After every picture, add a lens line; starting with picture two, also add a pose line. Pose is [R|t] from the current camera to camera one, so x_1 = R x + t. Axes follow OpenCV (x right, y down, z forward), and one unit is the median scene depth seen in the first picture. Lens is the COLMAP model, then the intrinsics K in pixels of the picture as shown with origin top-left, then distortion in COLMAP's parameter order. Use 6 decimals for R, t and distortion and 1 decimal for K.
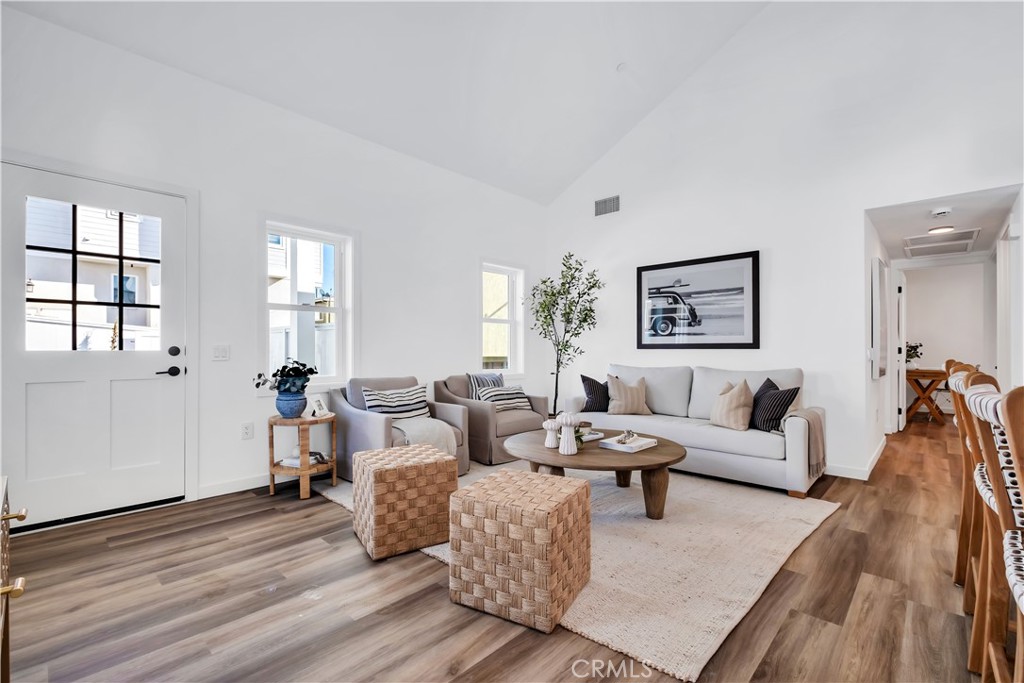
lens RADIAL K [[450.1, 0, 515.8], [0, 450.1, 351.6], [0, 0, 1]] dist [-0.001081, -0.000212]
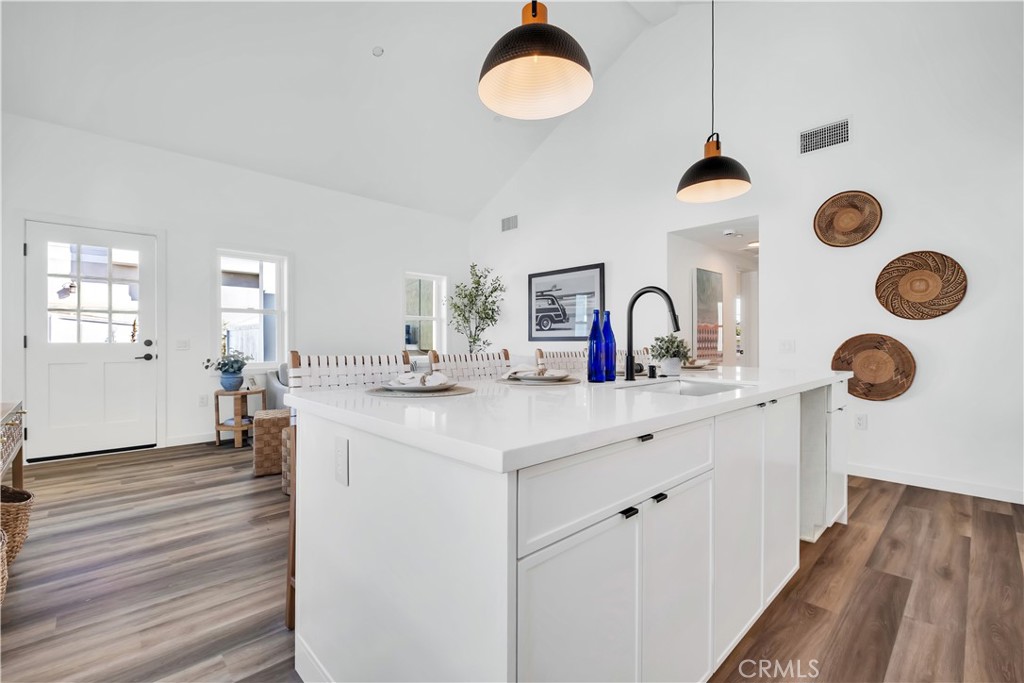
lens RADIAL K [[448.2, 0, 510.6], [0, 448.2, 346.3], [0, 0, 1]] dist [0.000056, -0.000087]
pose [[0.998177, -0.000694, -0.060359, 0.456340], [0.000951, 0.999991, 0.004222, 0.004016], [0.060355, -0.004272, 0.998168, -0.341291]]
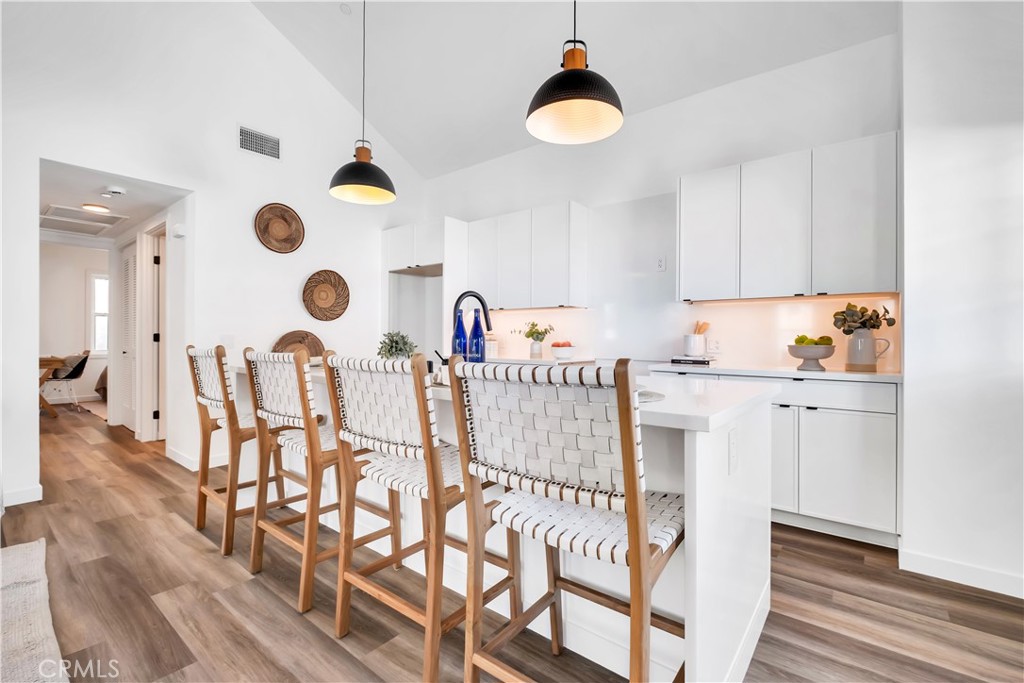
lens RADIAL K [[461.6, 0, 512.0], [0, 461.6, 341.5], [0, 0, 1]] dist [-0.001048, -0.000384]
pose [[-0.070732, -0.007147, 0.997470, -0.092227], [-0.001004, 0.999974, 0.007093, 0.000771], [-0.997495, -0.000500, -0.070737, 0.241662]]
